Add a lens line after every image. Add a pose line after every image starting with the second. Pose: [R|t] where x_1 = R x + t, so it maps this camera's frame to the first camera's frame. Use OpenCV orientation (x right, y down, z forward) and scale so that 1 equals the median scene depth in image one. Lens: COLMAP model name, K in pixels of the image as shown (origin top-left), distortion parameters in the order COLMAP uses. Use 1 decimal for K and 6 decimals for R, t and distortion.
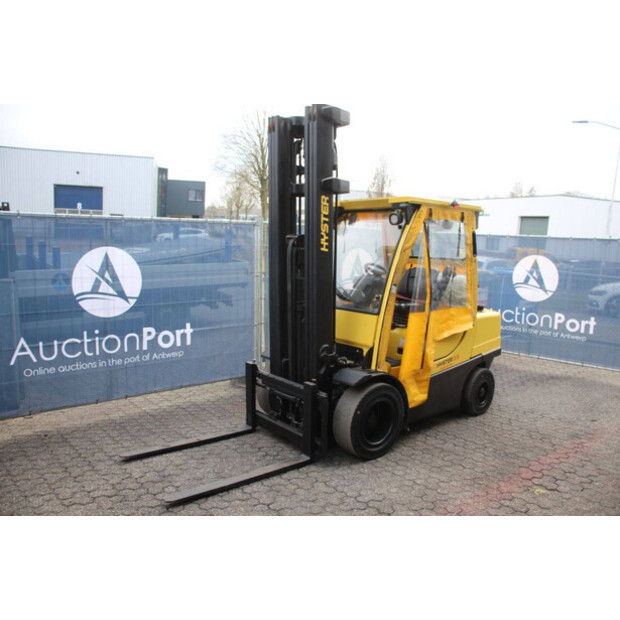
lens RADIAL K [[509.6, 0, 314.0], [0, 509.6, 311.5], [0, 0, 1]] dist [-0.163487, 0.141595]
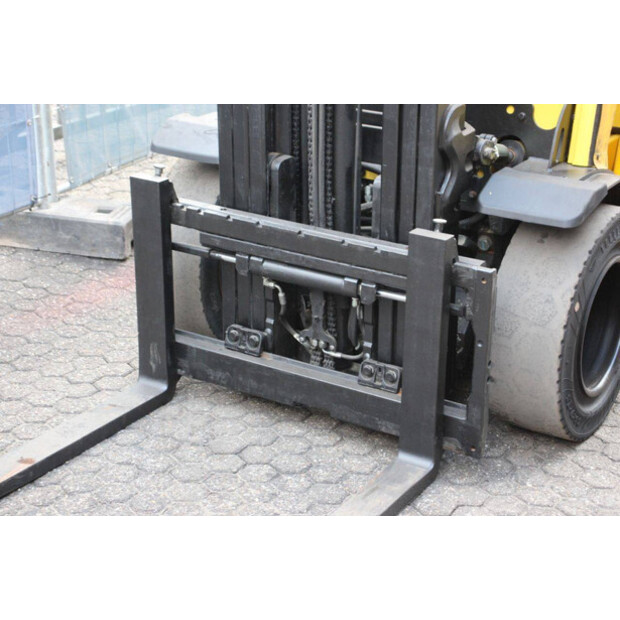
lens RADIAL K [[1311.3, 0, 322.8], [0, 1311.3, 326.5], [0, 0, 1]] dist [0.304129, 0.000000]
pose [[0.943836, -0.129017, 0.304183, -0.279268], [0.043447, 0.961082, 0.272826, -0.022165], [-0.327544, -0.244287, 0.912710, 0.241676]]
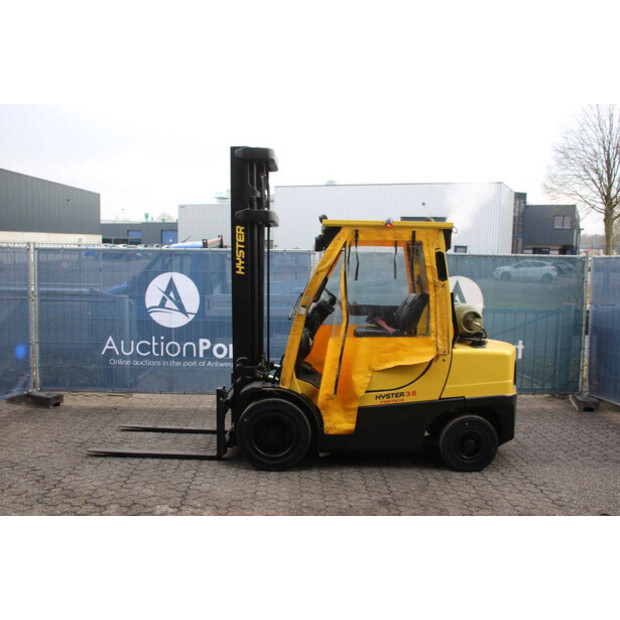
lens RADIAL K [[585.8, 0, 315.2], [0, 585.8, 312.5], [0, 0, 1]] dist [-0.088350, 0.000000]
pose [[0.759652, 0.034706, -0.649403, 0.876259], [-0.085387, 0.995253, -0.046694, 0.012549], [0.644700, 0.090922, 0.759009, 0.103446]]
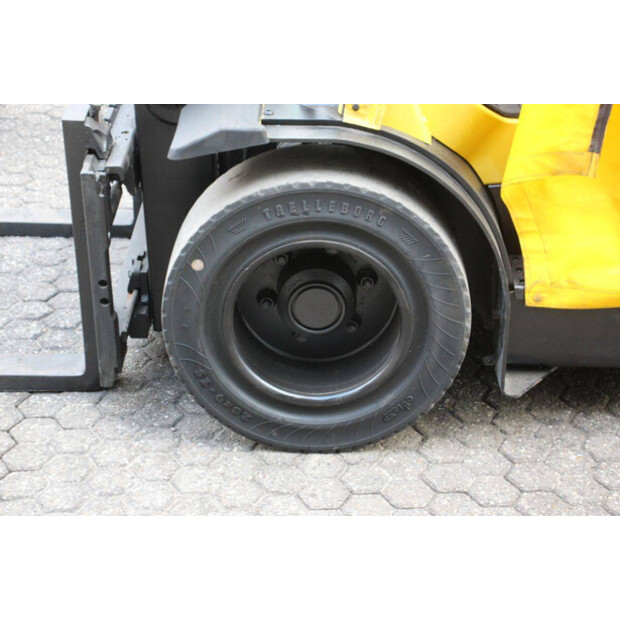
lens RADIAL K [[1299.3, 0, 309.8], [0, 1299.3, 309.5], [0, 0, 1]] dist [0.240458, 0.000000]
pose [[0.765753, 0.285015, -0.576531, 0.449131], [-0.071010, 0.928428, 0.364664, -0.021360], [0.639202, -0.238303, 0.731186, 0.473402]]
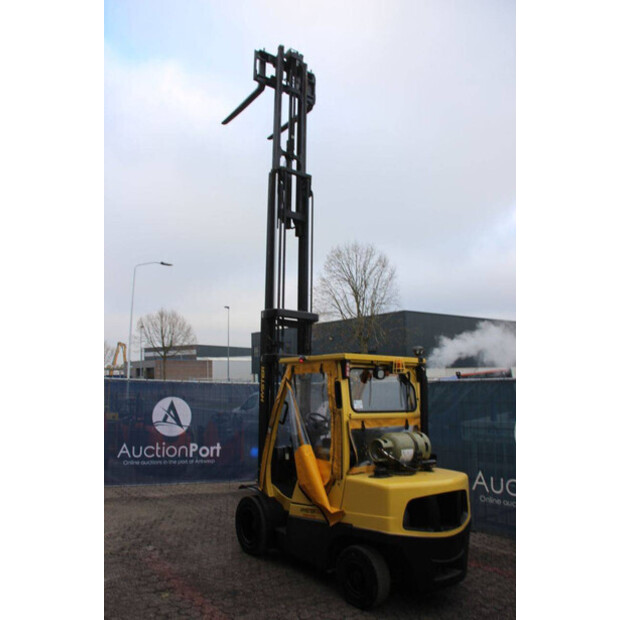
lens RADIAL K [[509.6, 0, 308.0], [0, 509.6, 313.5], [0, 0, 1]] dist [-0.163487, 0.141595]
pose [[-0.080161, -0.180364, -0.980328, 1.381147], [-0.149399, 0.974557, -0.167086, -0.124694], [0.985522, 0.133066, -0.105068, 1.103502]]
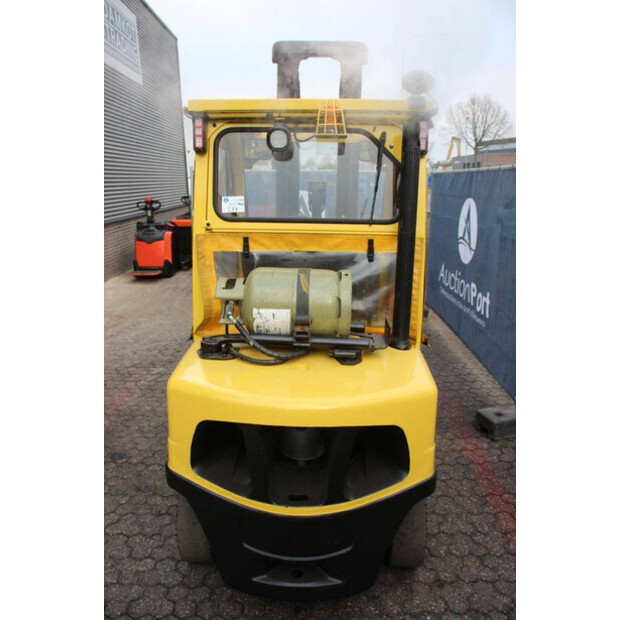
lens RADIAL K [[509.6, 0, 310.6], [0, 509.6, 316.7], [0, 0, 1]] dist [-0.163487, 0.141595]
pose [[-0.667920, 0.159497, -0.726941, 0.662589], [-0.128608, 0.937335, 0.323825, -0.200661], [0.733037, 0.309780, -0.605553, 1.523873]]
